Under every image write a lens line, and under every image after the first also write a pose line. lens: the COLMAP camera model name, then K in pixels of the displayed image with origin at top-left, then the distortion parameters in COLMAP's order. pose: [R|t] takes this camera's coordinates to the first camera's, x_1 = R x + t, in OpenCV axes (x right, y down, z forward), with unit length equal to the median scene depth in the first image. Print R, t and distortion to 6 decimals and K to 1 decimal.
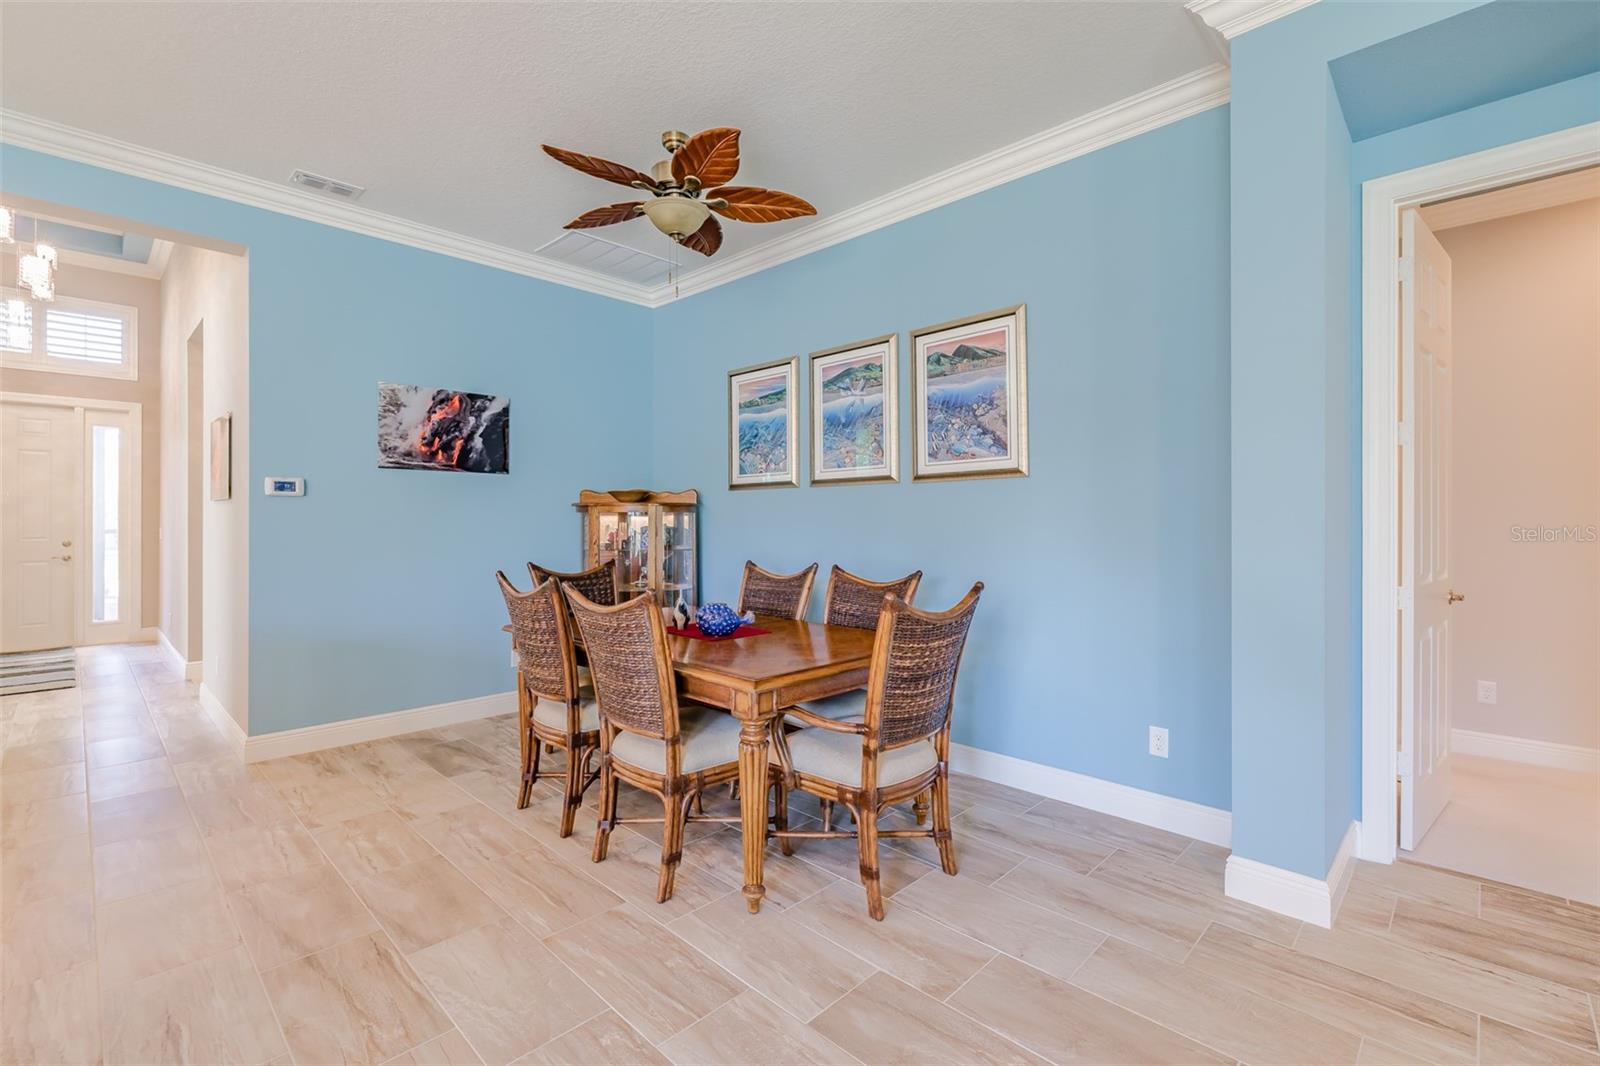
lens RADIAL K [[705.2, 0, 822.9], [0, 705.2, 515.2], [0, 0, 1]] dist [-0.014968, 0.001552]
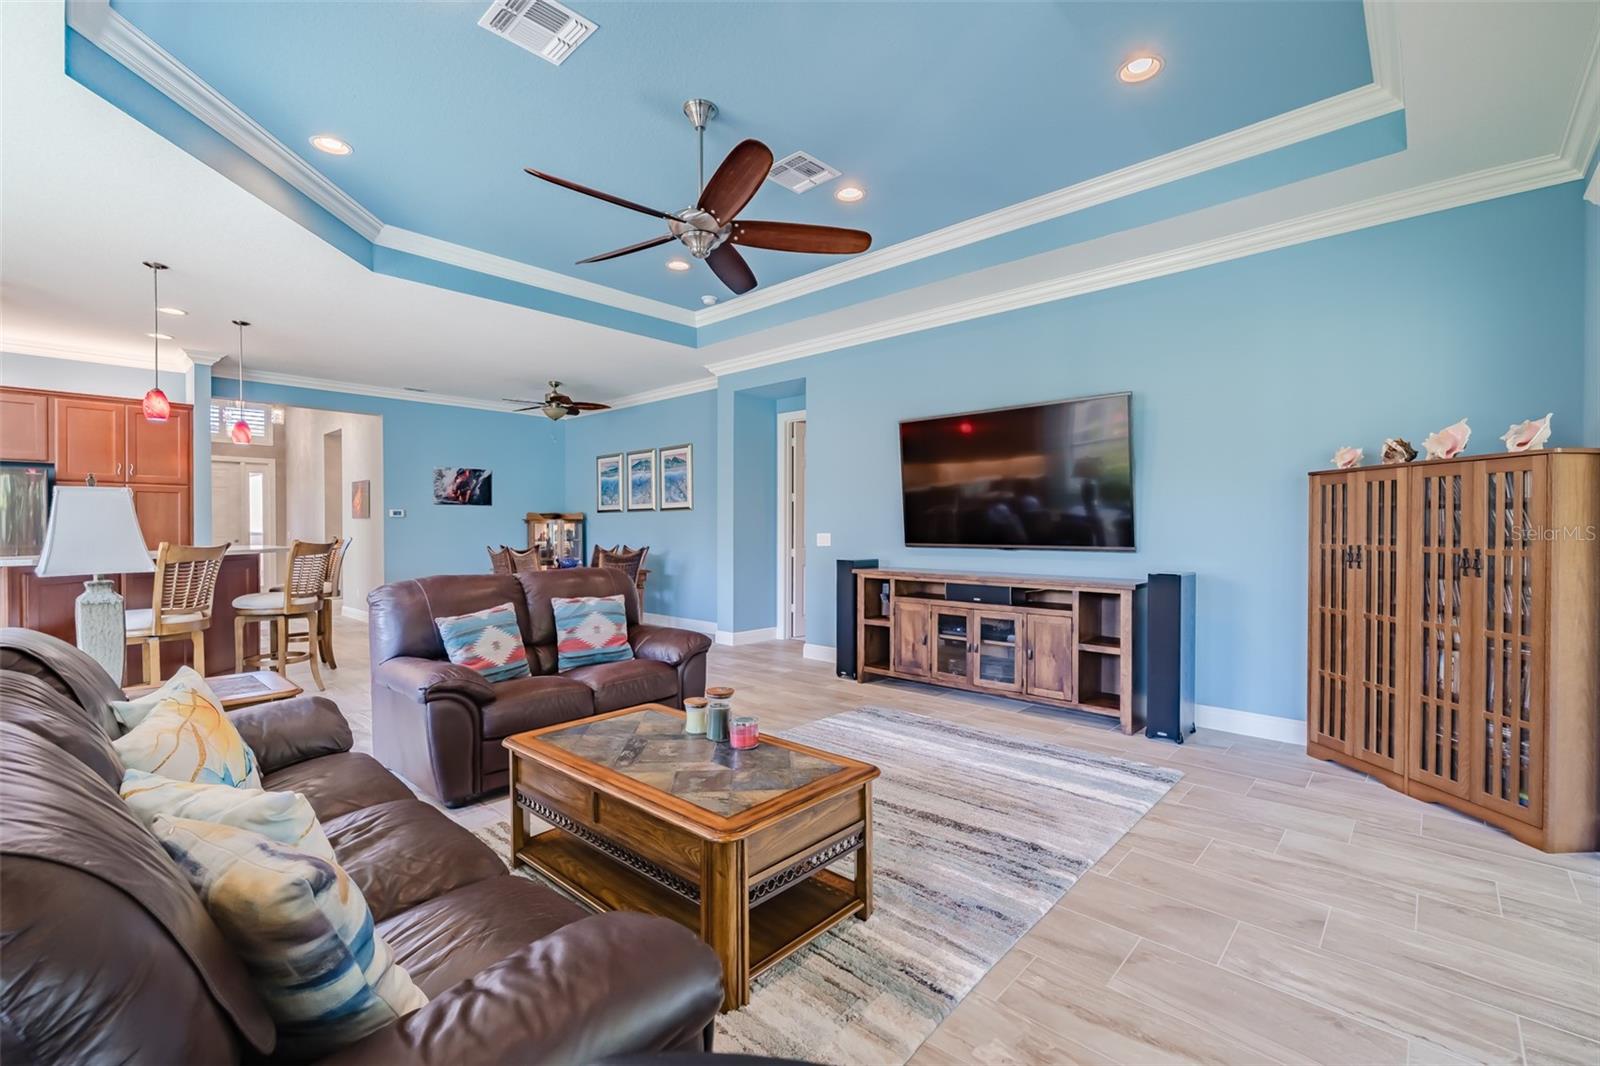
lens RADIAL K [[692.3, 0, 799.1], [0, 692.3, 533.7], [0, 0, 1]] dist [-0.002712, -0.001534]
pose [[0.999994, 0.001164, -0.003373, 0.541971], [-0.001116, 0.999899, 0.014154, -0.004454], [0.003389, -0.014150, 0.999894, -1.203516]]
